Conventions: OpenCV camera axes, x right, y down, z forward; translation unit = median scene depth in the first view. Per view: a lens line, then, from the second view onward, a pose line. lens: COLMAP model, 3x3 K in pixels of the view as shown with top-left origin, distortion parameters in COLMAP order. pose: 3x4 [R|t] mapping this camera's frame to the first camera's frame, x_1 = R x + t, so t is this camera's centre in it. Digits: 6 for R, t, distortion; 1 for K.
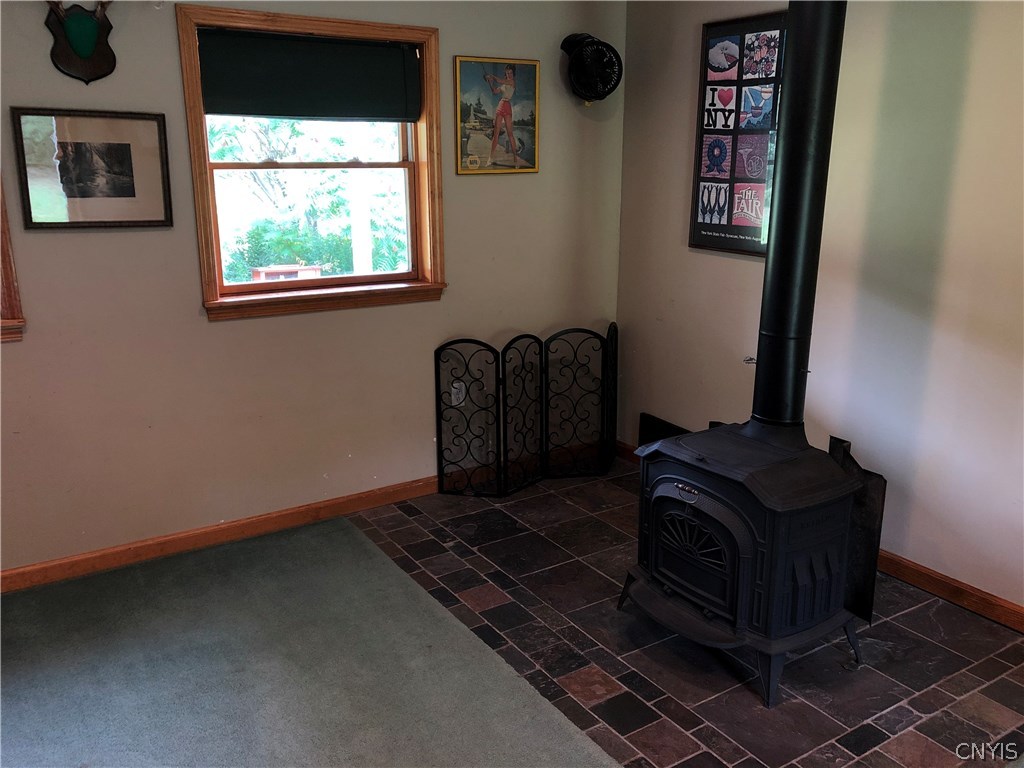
lens RADIAL K [[852.6, 0, 513.4], [0, 852.6, 380.0], [0, 0, 1]] dist [0.035102, -0.012849]
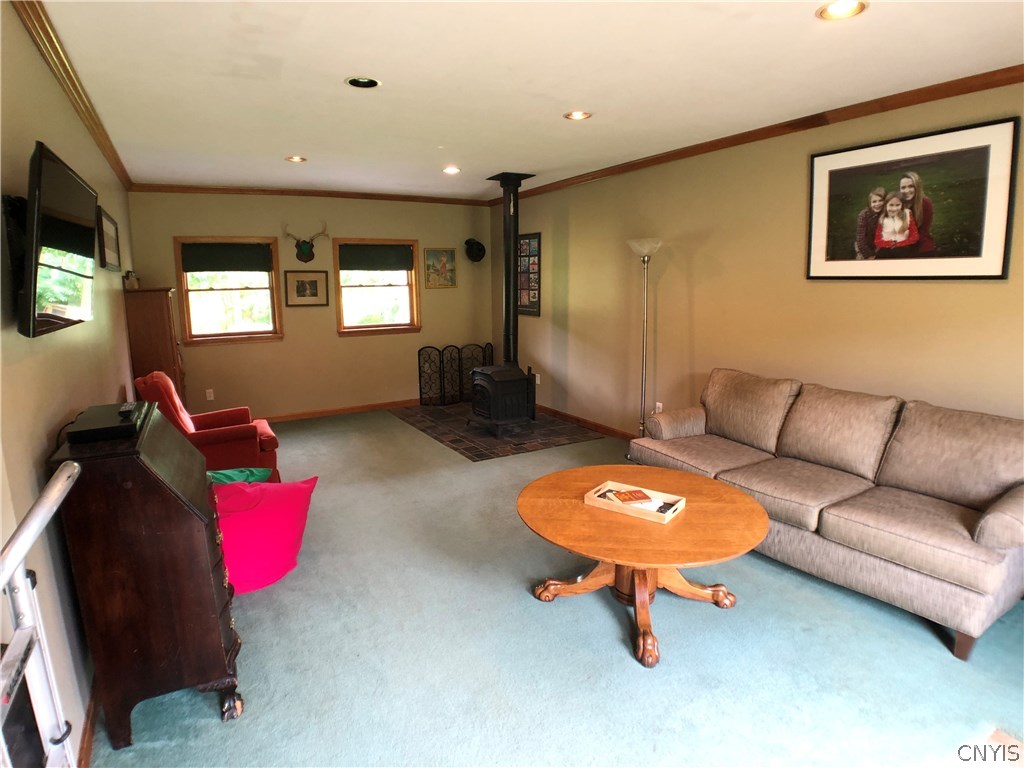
lens RADIAL K [[554.0, 0, 505.7], [0, 554.0, 383.7], [0, 0, 1]] dist [-0.078739, 0.008686]
pose [[0.999015, -0.002709, -0.044289, 0.282635], [-0.000676, 0.997090, -0.076231, 0.216538], [0.044367, 0.076186, 0.996106, -0.794440]]
